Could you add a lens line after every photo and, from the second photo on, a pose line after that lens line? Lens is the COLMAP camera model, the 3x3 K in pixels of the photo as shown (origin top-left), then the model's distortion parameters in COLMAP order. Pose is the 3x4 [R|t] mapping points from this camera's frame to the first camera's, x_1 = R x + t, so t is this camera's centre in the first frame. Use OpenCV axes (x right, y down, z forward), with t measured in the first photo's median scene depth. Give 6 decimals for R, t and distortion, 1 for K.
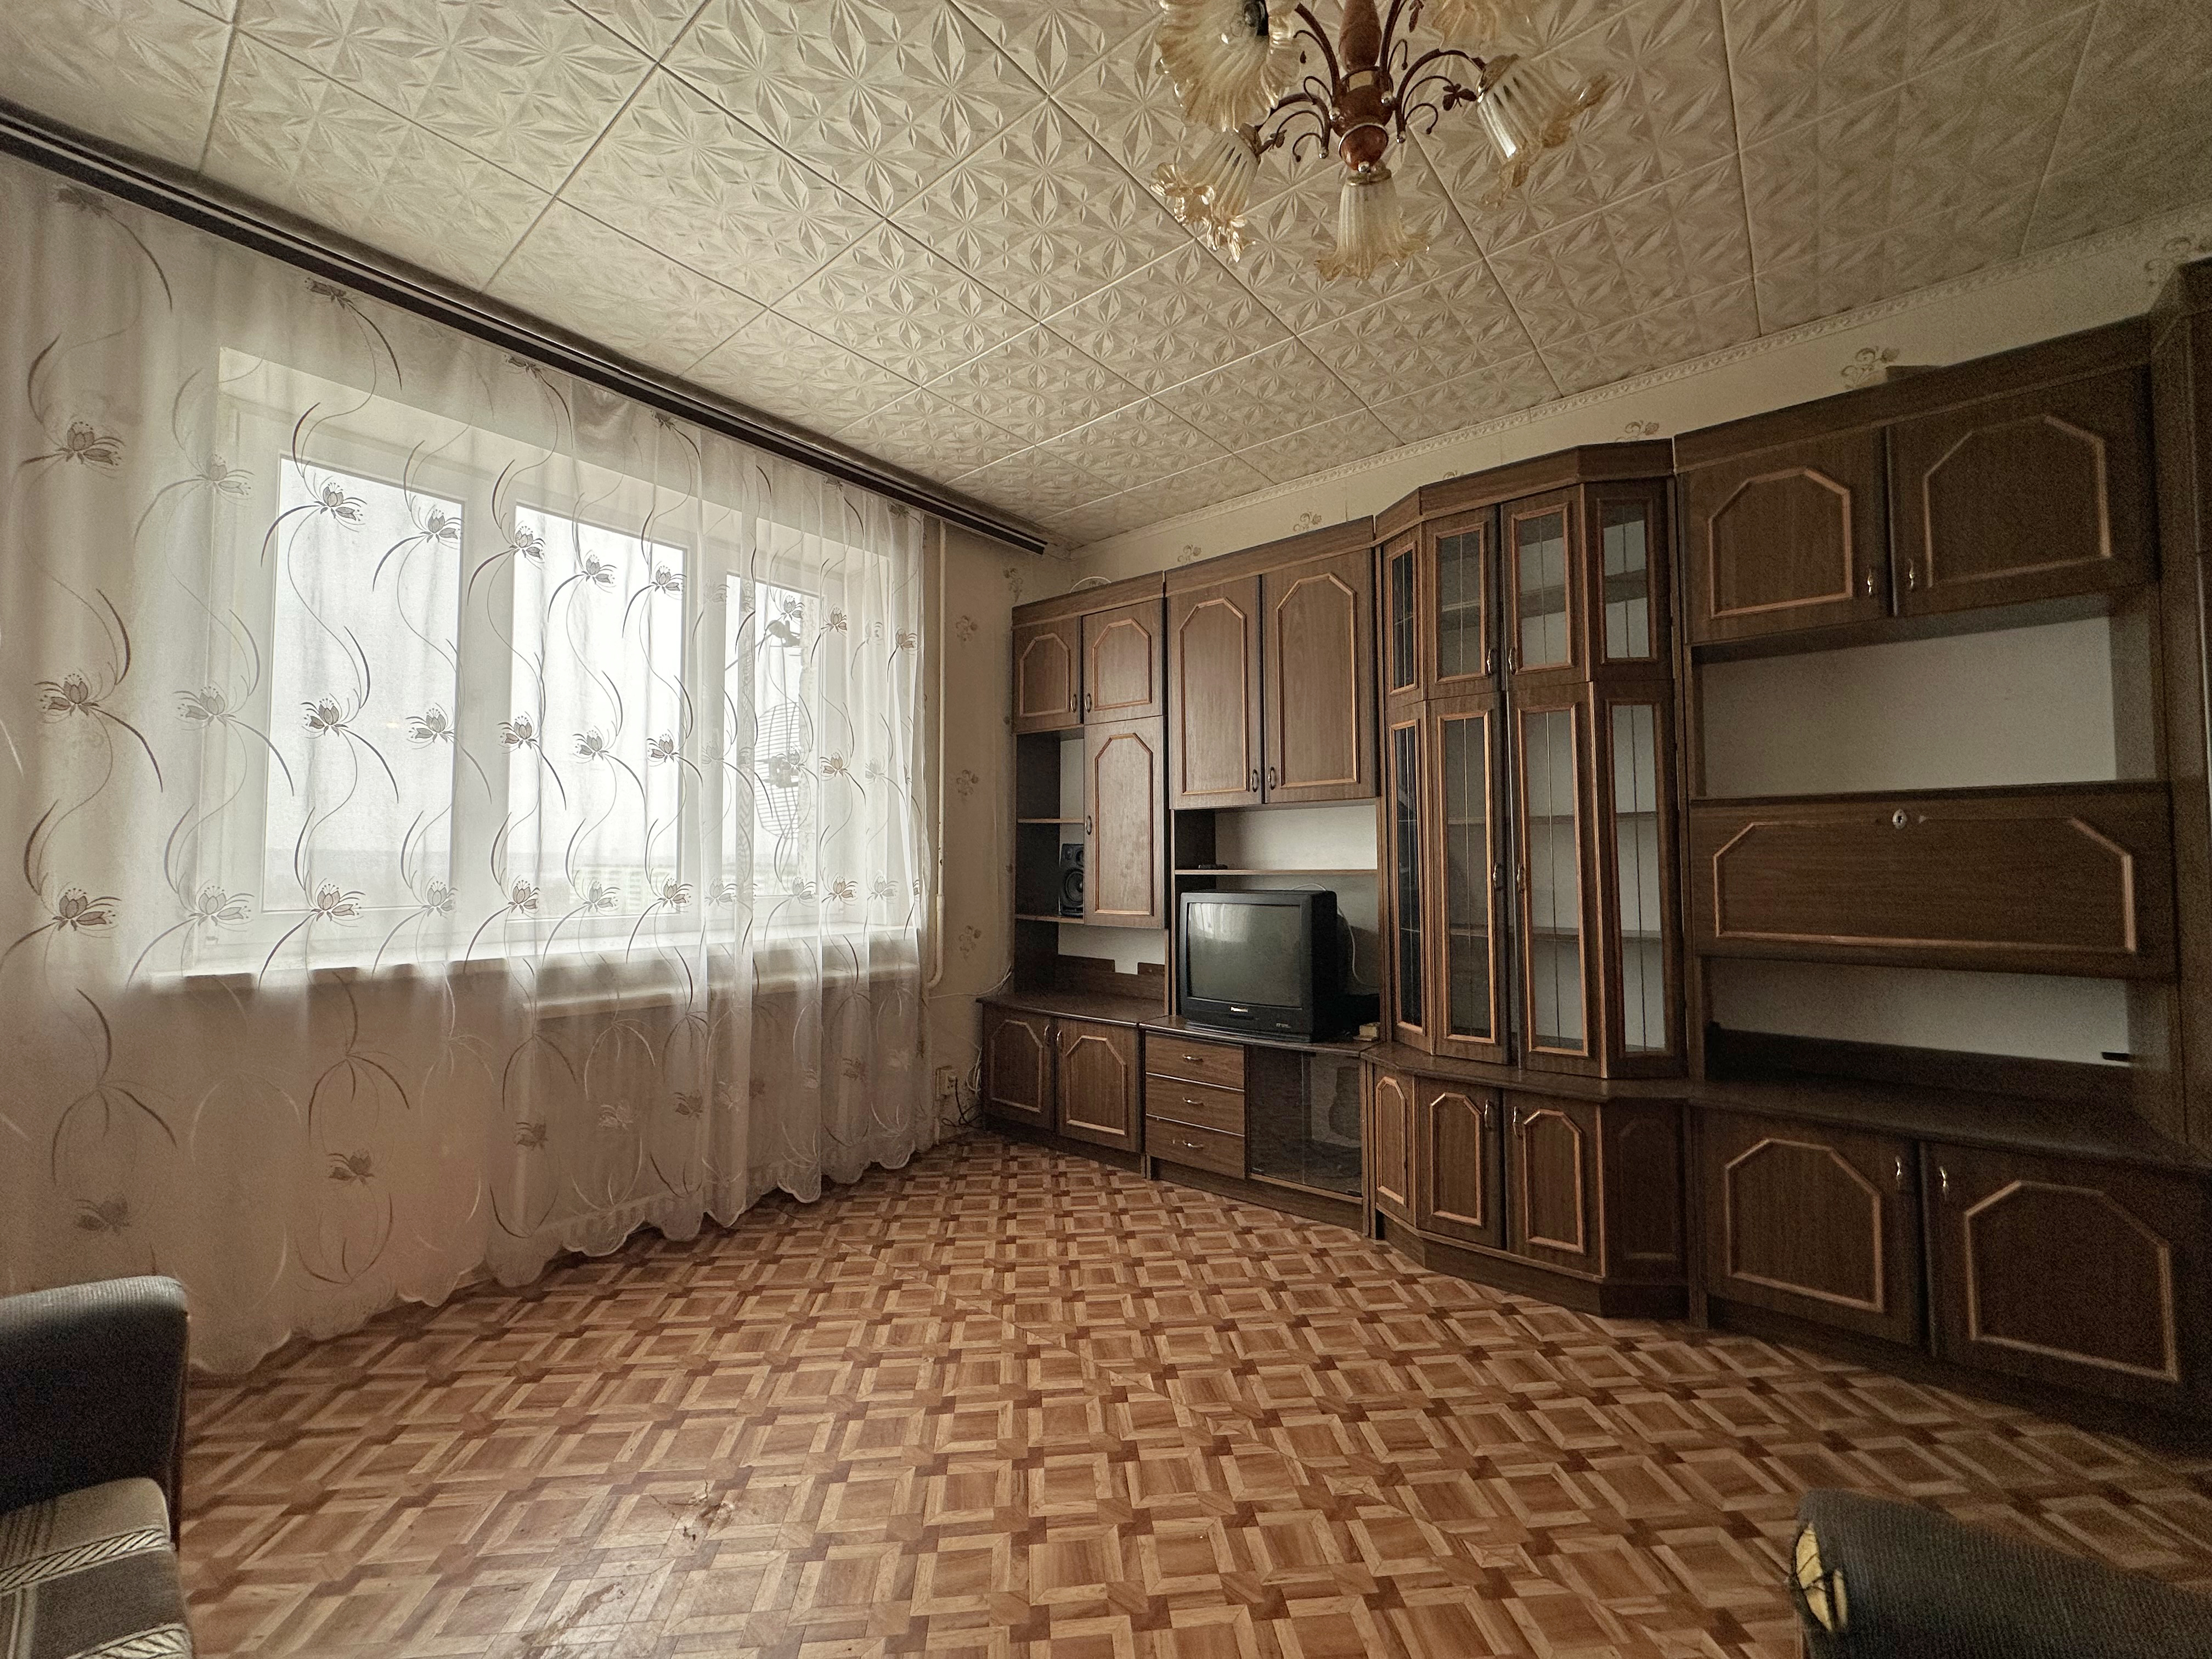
lens RADIAL K [[881.1, 0, 1106.0], [0, 881.1, 829.5], [0, 0, 1]] dist [-0.001090, 0.000236]
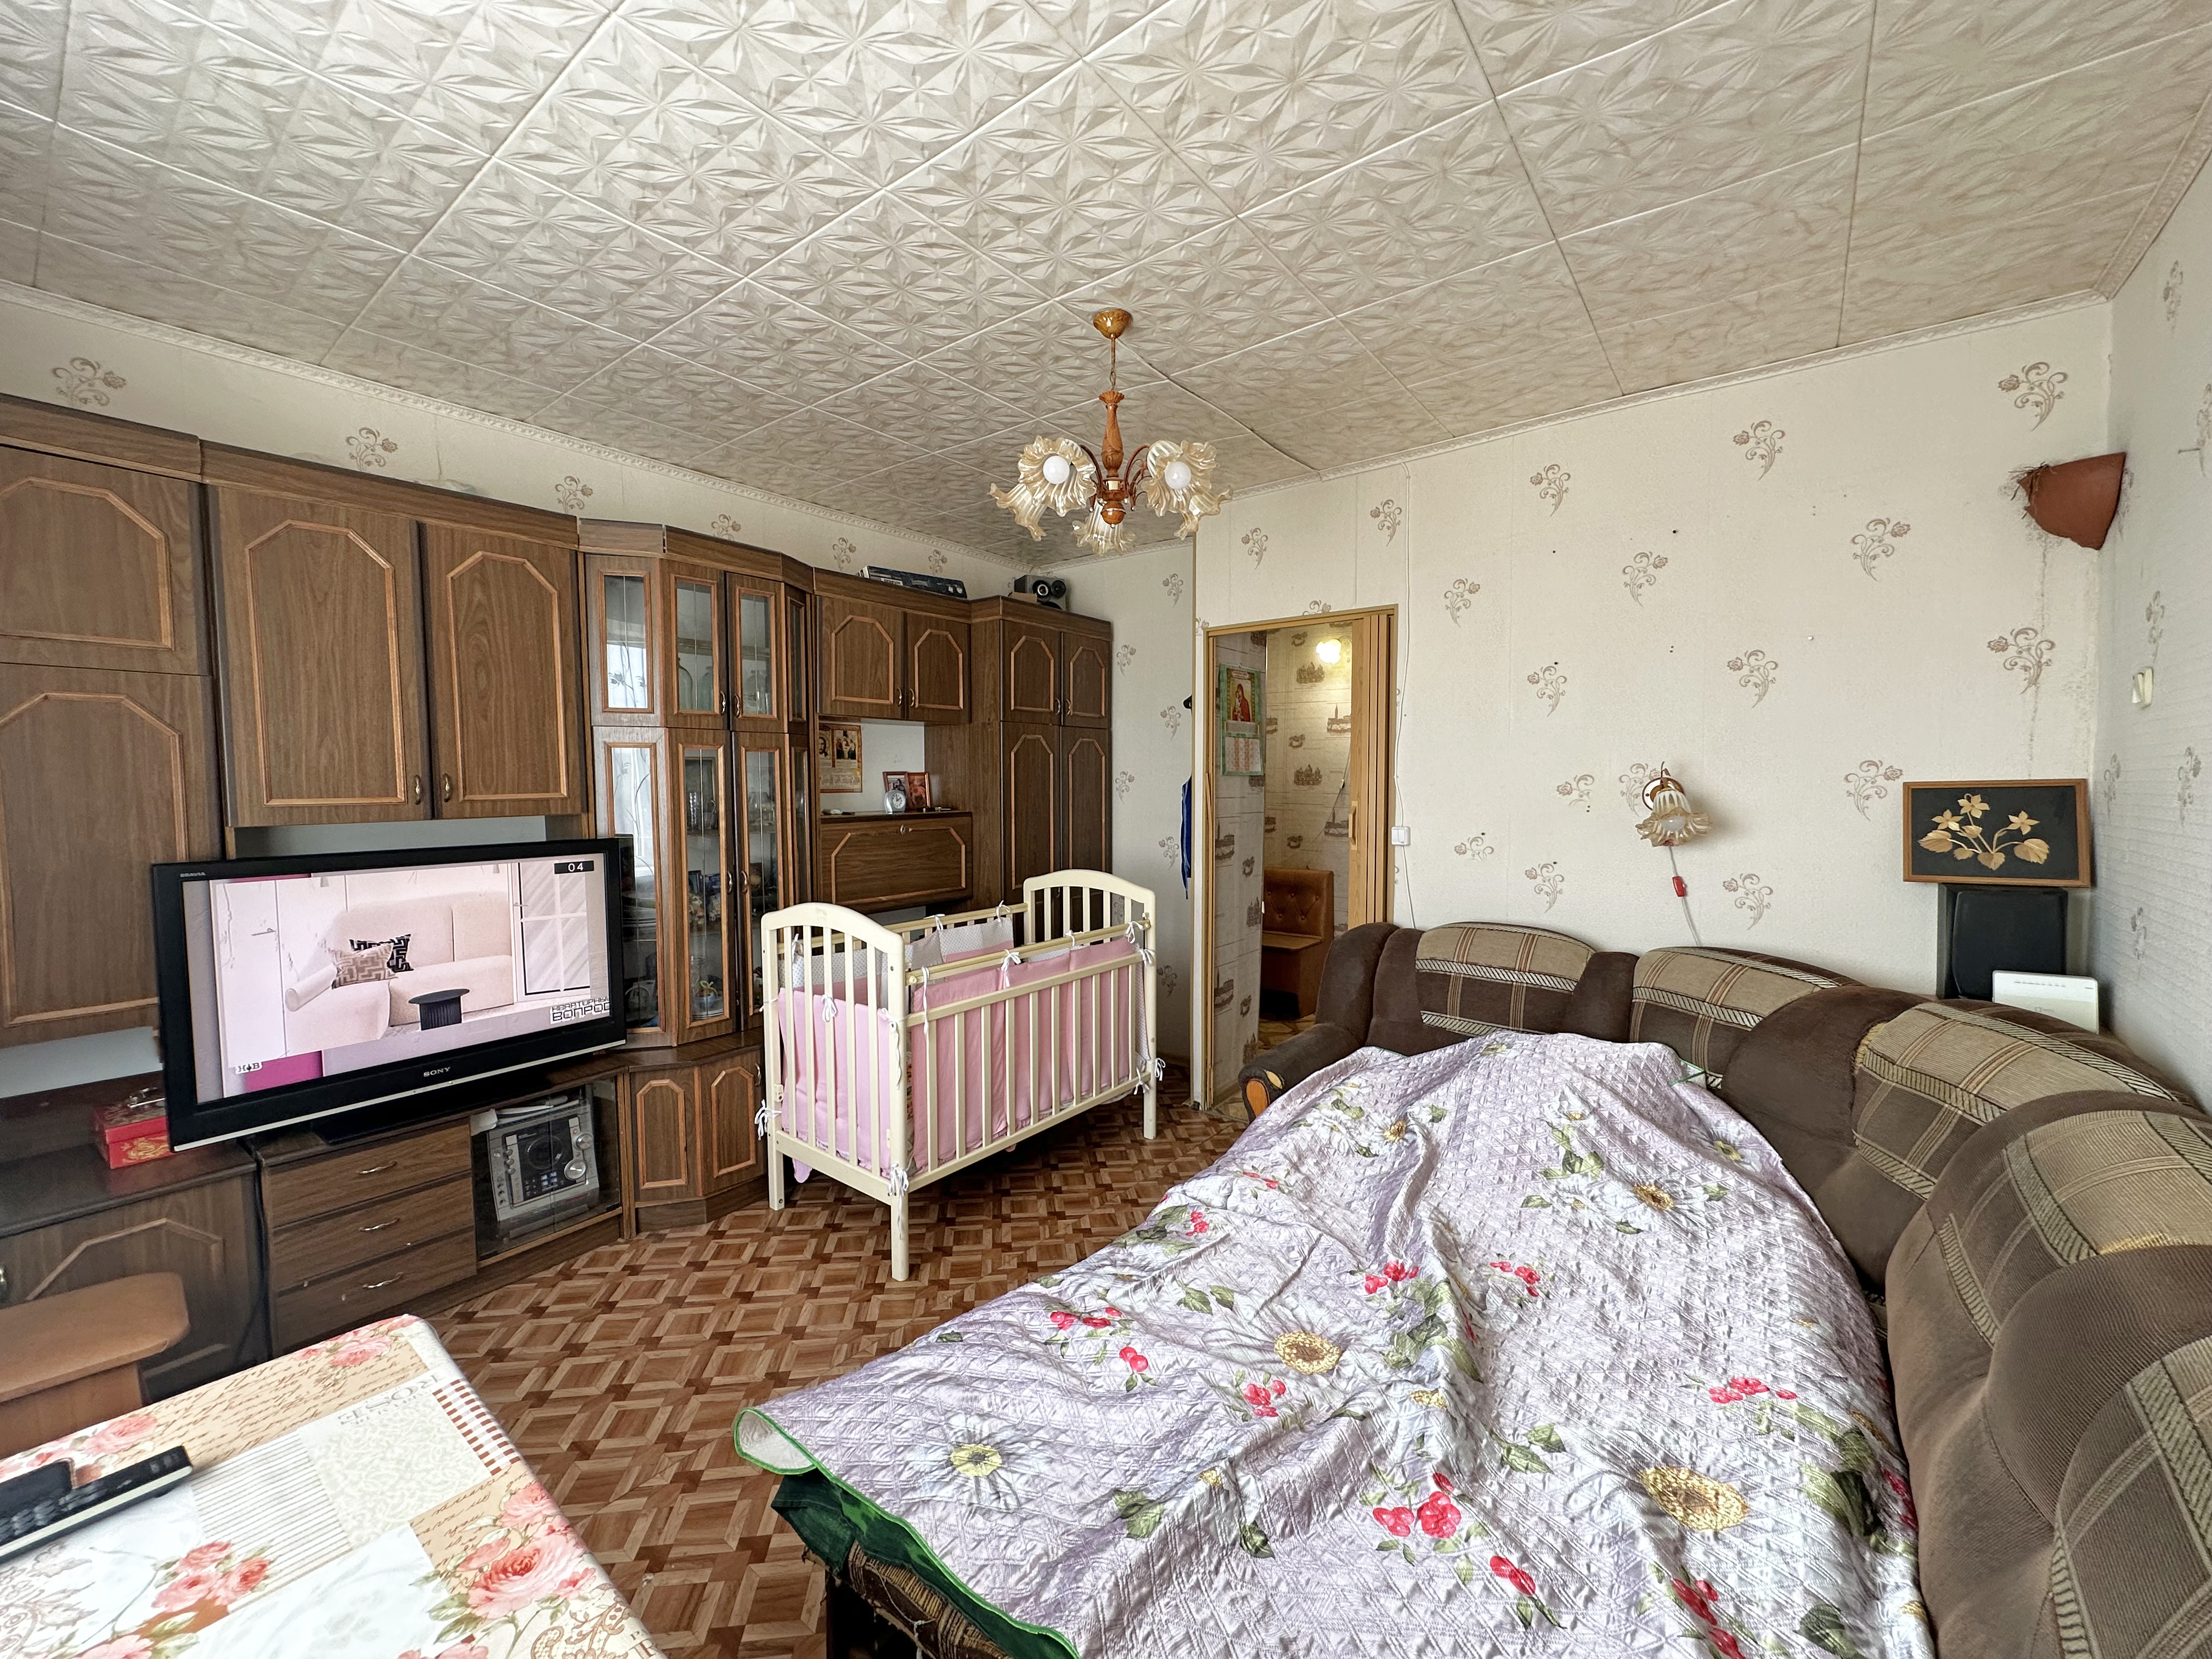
lens RADIAL K [[881.1, 0, 1106.0], [0, 881.1, 829.5], [0, 0, 1]] dist [-0.001090, 0.000236]
pose [[-0.025872, -0.053634, 0.998225, -0.793443], [-0.033219, 0.998054, 0.052764, -0.103406], [-0.999113, -0.031795, -0.027603, 0.519256]]
